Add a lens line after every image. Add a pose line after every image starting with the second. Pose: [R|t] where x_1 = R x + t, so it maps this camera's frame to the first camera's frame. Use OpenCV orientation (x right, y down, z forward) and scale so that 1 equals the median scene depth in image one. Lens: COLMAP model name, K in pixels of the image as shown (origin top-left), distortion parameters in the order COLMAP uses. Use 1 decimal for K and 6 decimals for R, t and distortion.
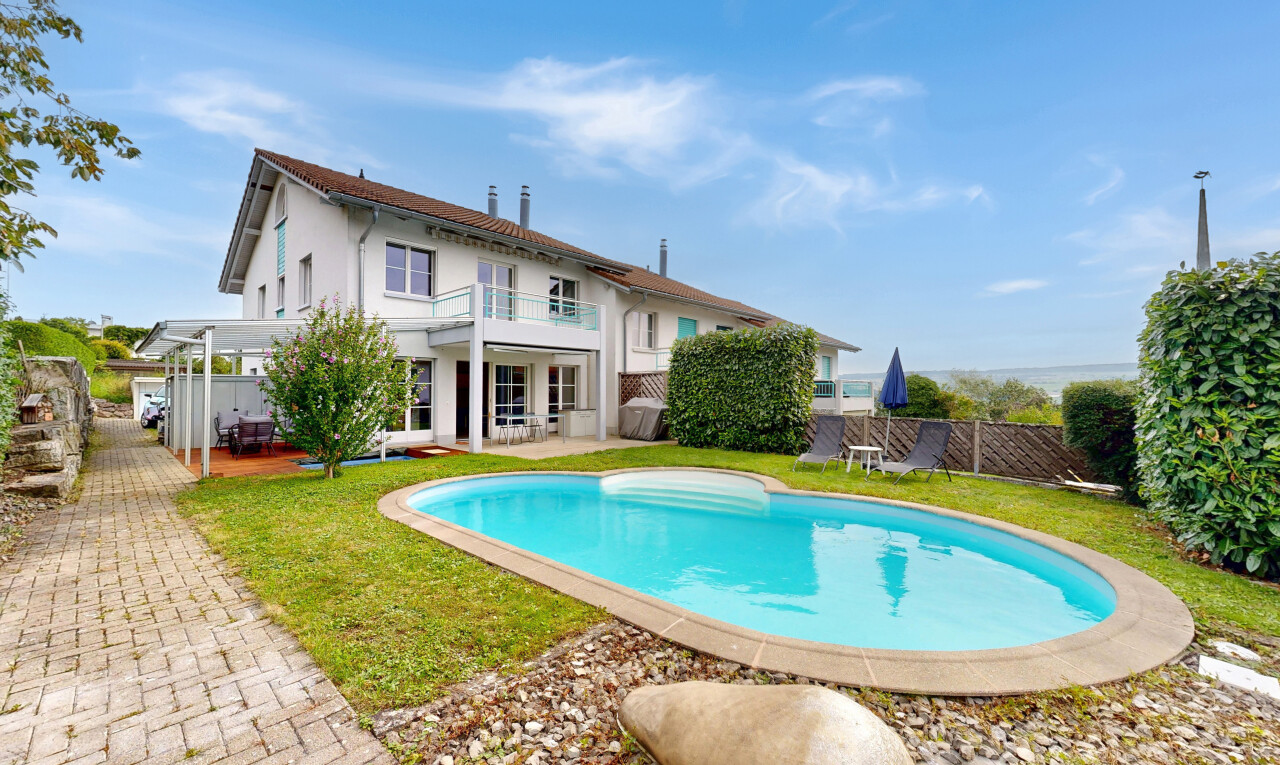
lens RADIAL K [[499.4, 0, 638.3], [0, 499.4, 392.4], [0, 0, 1]] dist [-0.001637, -0.000073]
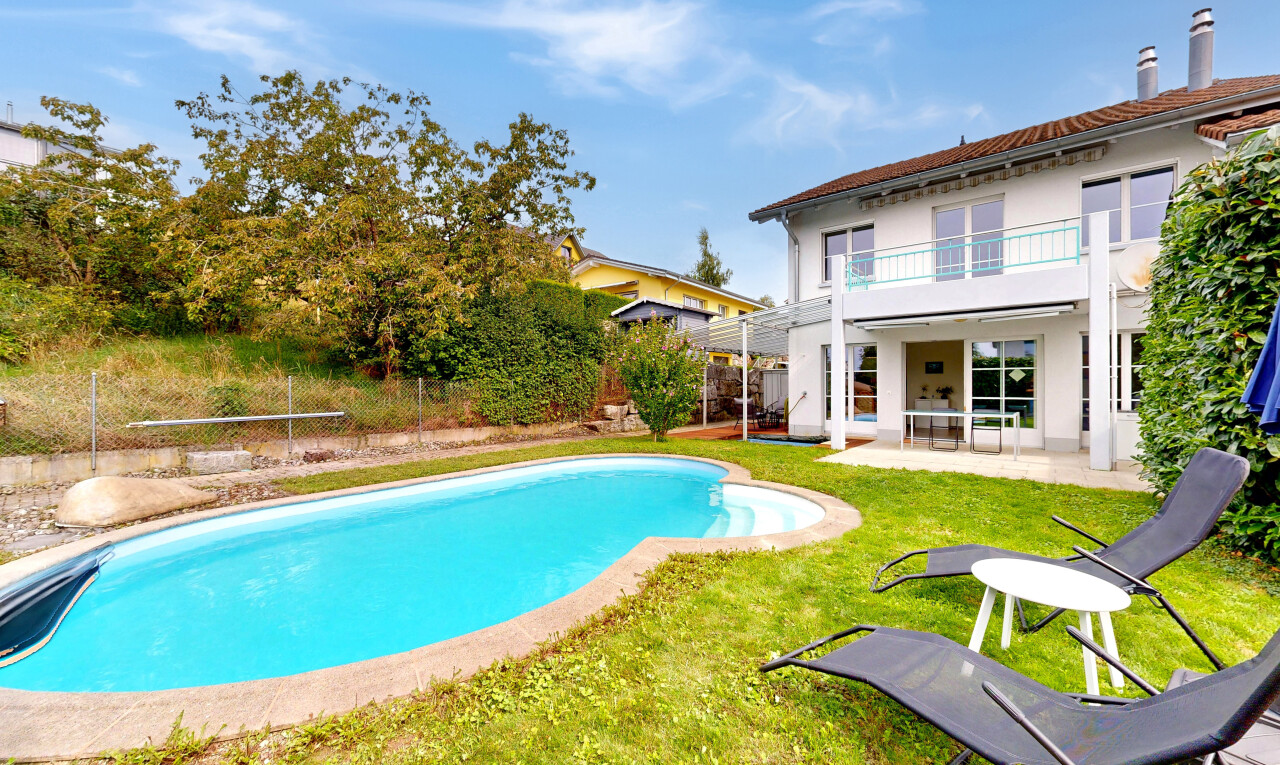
lens RADIAL K [[499.4, 0, 638.4], [0, 499.4, 380.3], [0, 0, 1]] dist [-0.001637, -0.000073]
pose [[0.048931, -0.013564, -0.998710, 0.408454], [0.004817, 0.999899, -0.013345, 0.008200], [0.998791, -0.004158, 0.048991, 0.471519]]
